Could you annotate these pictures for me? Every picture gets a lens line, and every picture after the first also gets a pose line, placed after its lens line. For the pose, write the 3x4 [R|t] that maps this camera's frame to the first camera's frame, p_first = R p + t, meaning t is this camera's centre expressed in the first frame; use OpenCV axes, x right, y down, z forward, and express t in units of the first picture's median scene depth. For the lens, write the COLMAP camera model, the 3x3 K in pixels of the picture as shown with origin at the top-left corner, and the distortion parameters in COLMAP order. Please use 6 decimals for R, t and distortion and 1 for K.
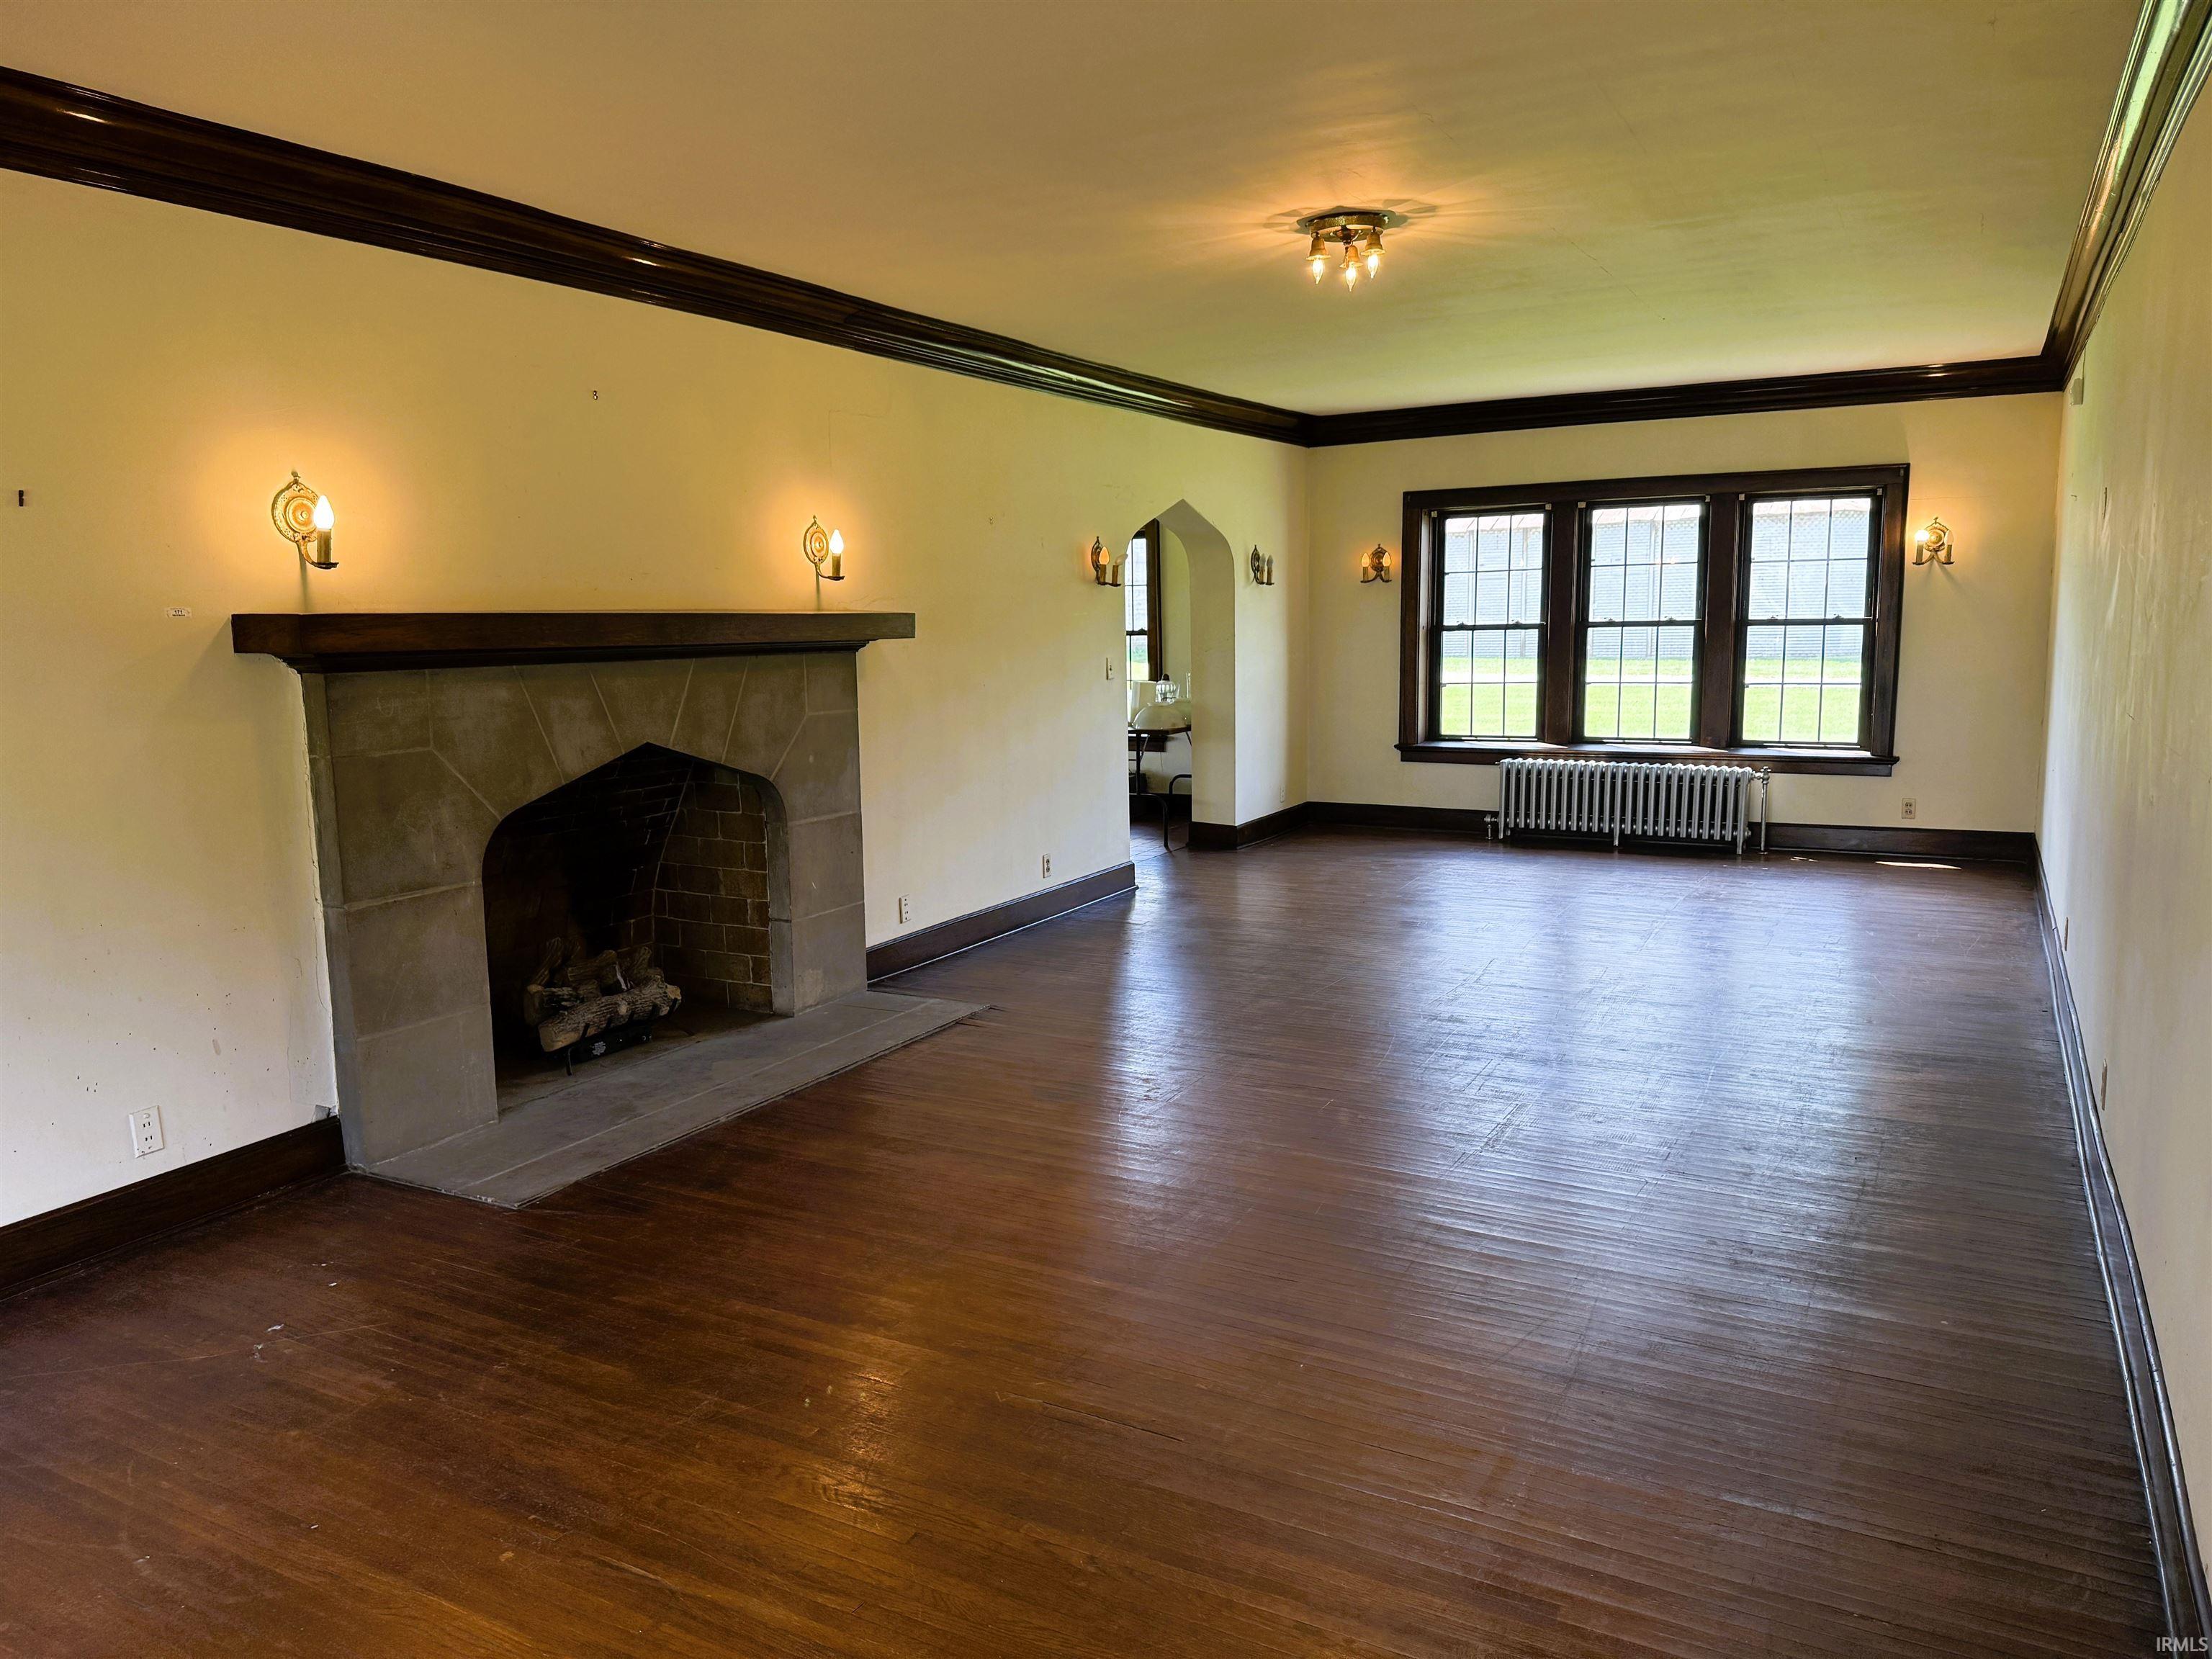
lens RADIAL K [[1570.2, 0, 1106.0], [0, 1570.2, 829.5], [0, 0, 1]] dist [0.053269, -0.001590]
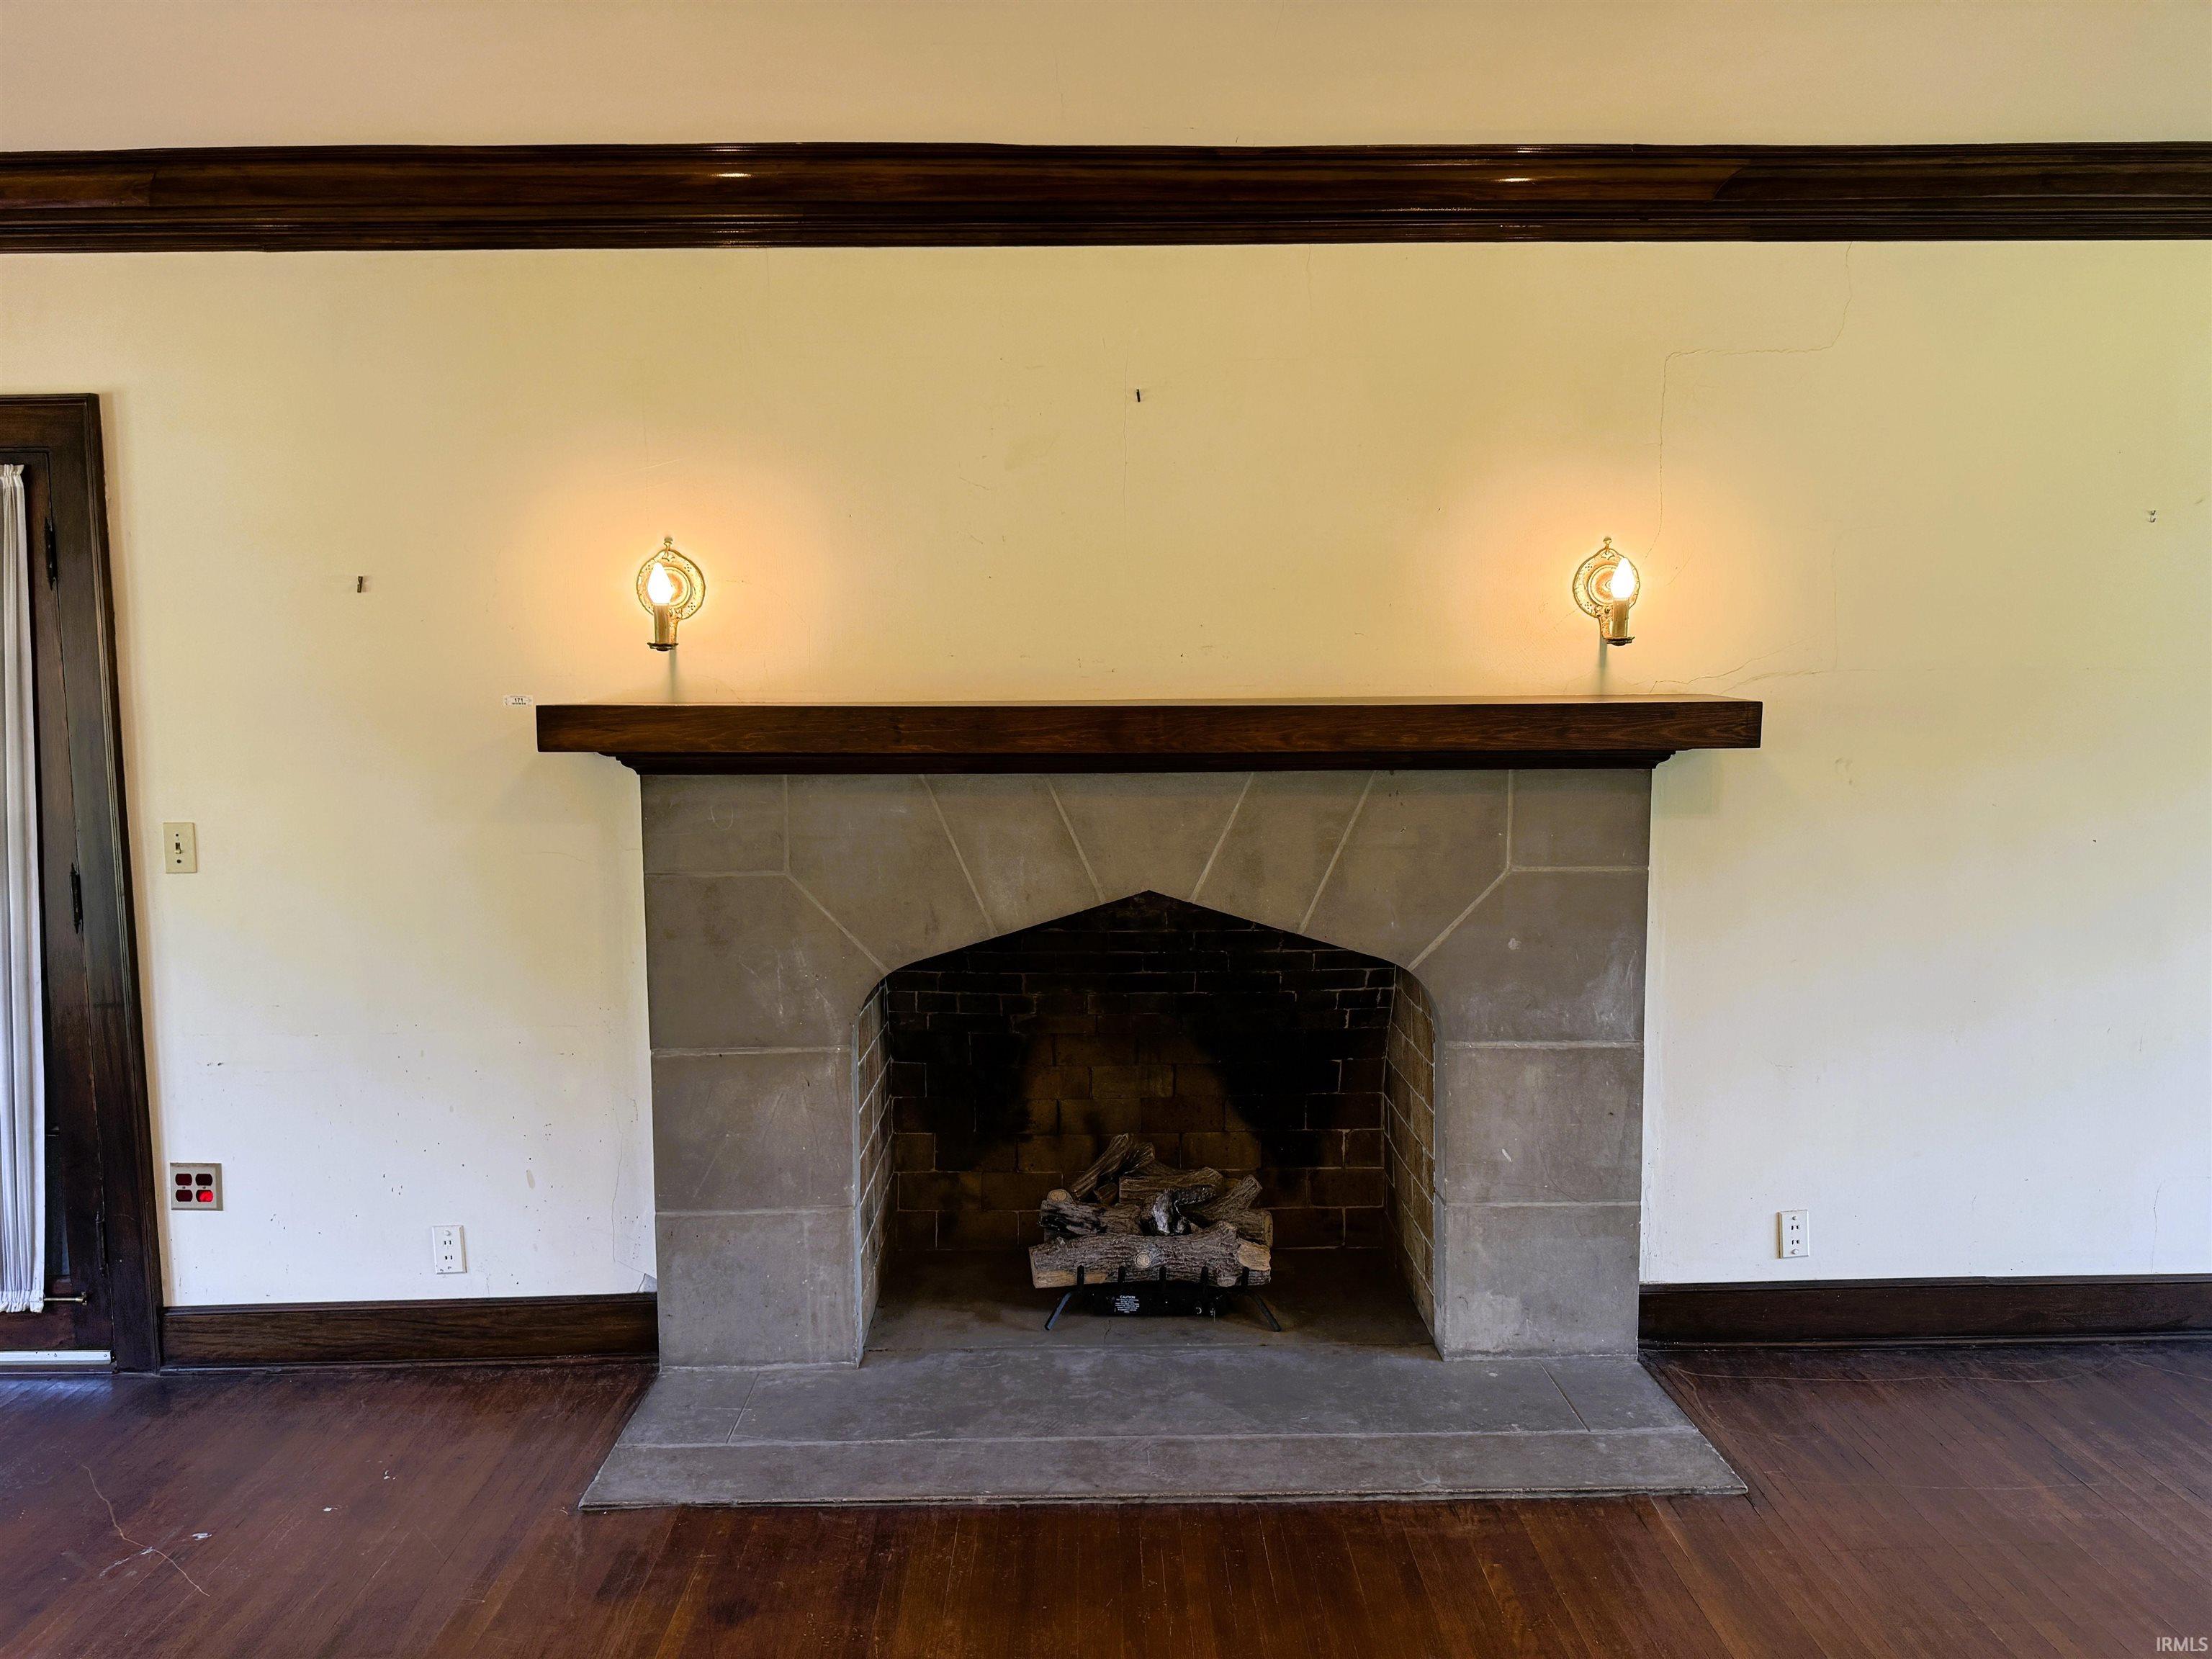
lens RADIAL K [[1516.8, 0, 1106.0], [0, 1516.8, 829.5], [0, 0, 1]] dist [0.043724, -0.003965]
pose [[0.486777, 0.086451, -0.869238, 0.276115], [-0.119184, 0.992358, 0.031952, -0.103170], [0.865357, 0.088046, 0.493361, 0.675673]]
